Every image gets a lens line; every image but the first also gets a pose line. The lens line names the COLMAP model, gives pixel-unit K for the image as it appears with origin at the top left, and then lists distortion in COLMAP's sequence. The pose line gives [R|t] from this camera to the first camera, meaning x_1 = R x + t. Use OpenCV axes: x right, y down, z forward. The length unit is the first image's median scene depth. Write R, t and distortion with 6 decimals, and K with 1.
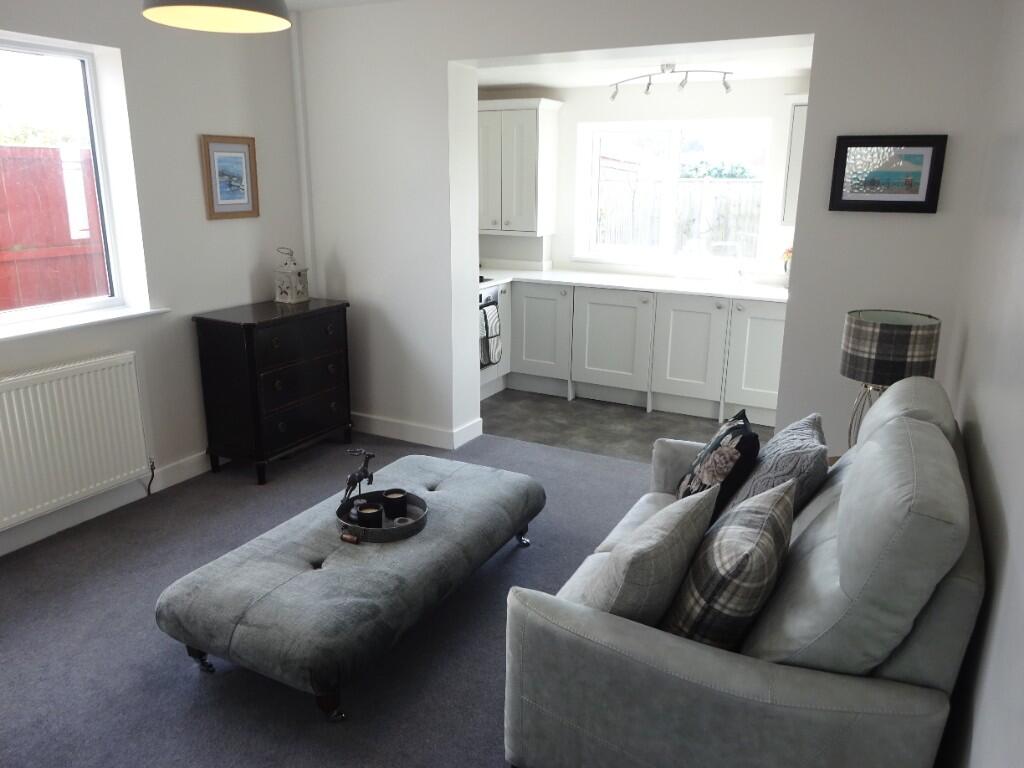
lens RADIAL K [[754.3, 0, 510.1], [0, 754.3, 382.4], [0, 0, 1]] dist [0.010114, 0.000042]
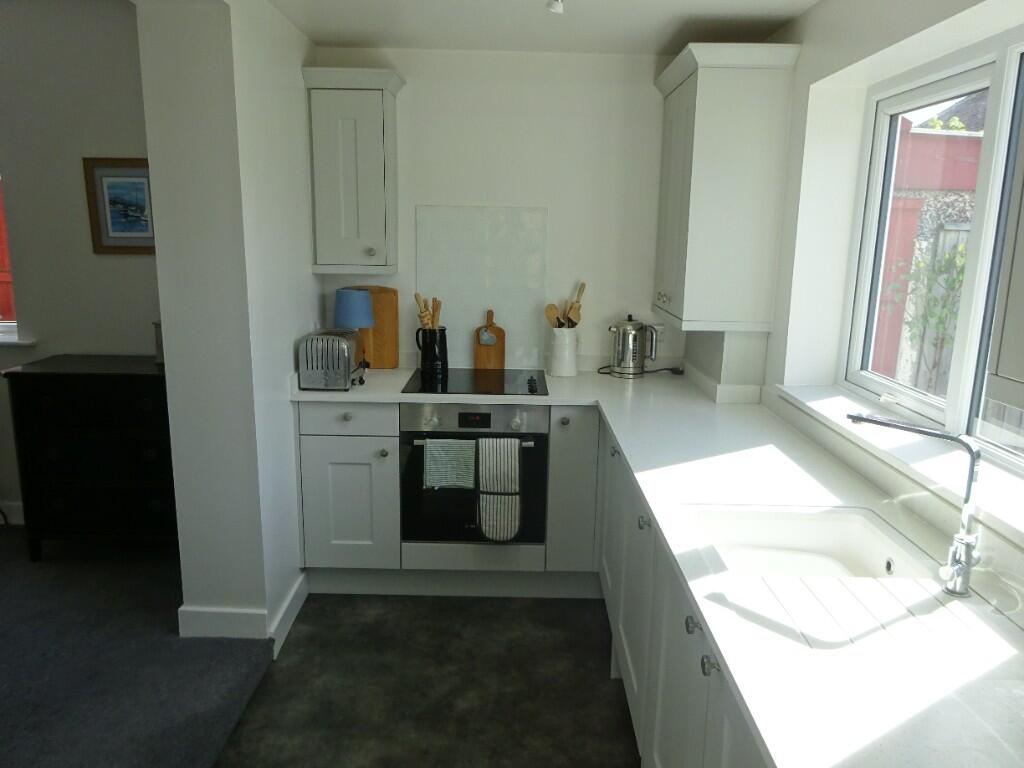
lens RADIAL K [[754.3, 0, 511.4], [0, 754.3, 383.8], [0, 0, 1]] dist [0.010114, 0.000042]
pose [[0.458257, 0.194177, -0.867350, 0.610299], [-0.245034, 0.965629, 0.086718, -0.257789], [0.854377, 0.172791, 0.490086, 0.985599]]
